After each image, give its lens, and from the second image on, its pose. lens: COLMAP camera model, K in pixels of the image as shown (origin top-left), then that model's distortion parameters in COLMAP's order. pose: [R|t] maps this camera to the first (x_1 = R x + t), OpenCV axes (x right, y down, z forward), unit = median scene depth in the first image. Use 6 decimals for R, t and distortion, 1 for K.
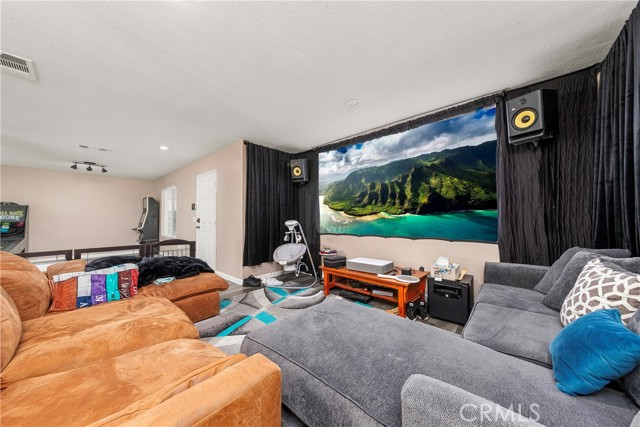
lens RADIAL K [[214.7, 0, 321.3], [0, 214.7, 217.4], [0, 0, 1]] dist [0.000792, 0.000082]
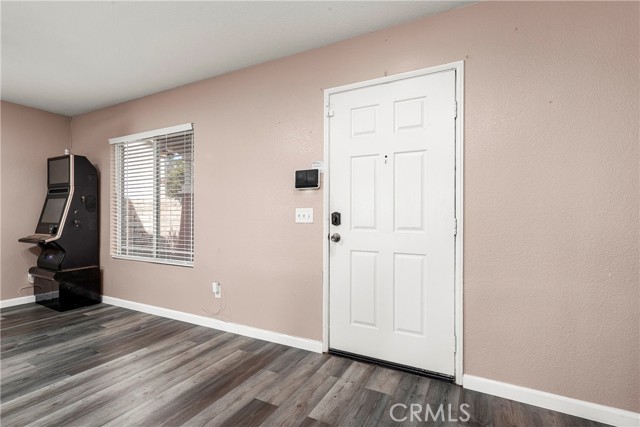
lens RADIAL K [[299.4, 0, 320.7], [0, 299.4, 216.4], [0, 0, 1]] dist [0.004781, -0.002532]
pose [[0.972837, 0.008262, 0.231344, -0.656715], [-0.010062, 0.999928, 0.006599, 0.006880], [-0.231273, -0.008748, 0.972850, 0.503151]]
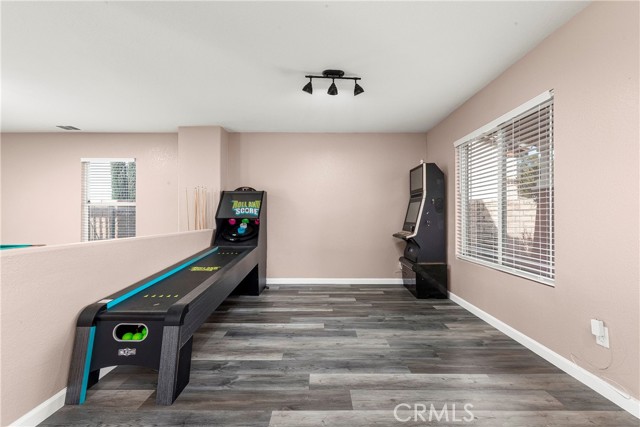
lens RADIAL K [[274.6, 0, 321.1], [0, 274.6, 213.5], [0, 0, 1]] dist [0.010614, -0.000214]
pose [[0.646854, -0.001560, -0.762612, -0.678276], [0.000958, 0.999999, -0.001233, 0.008467], [0.762613, 0.000067, 0.646854, 0.629080]]
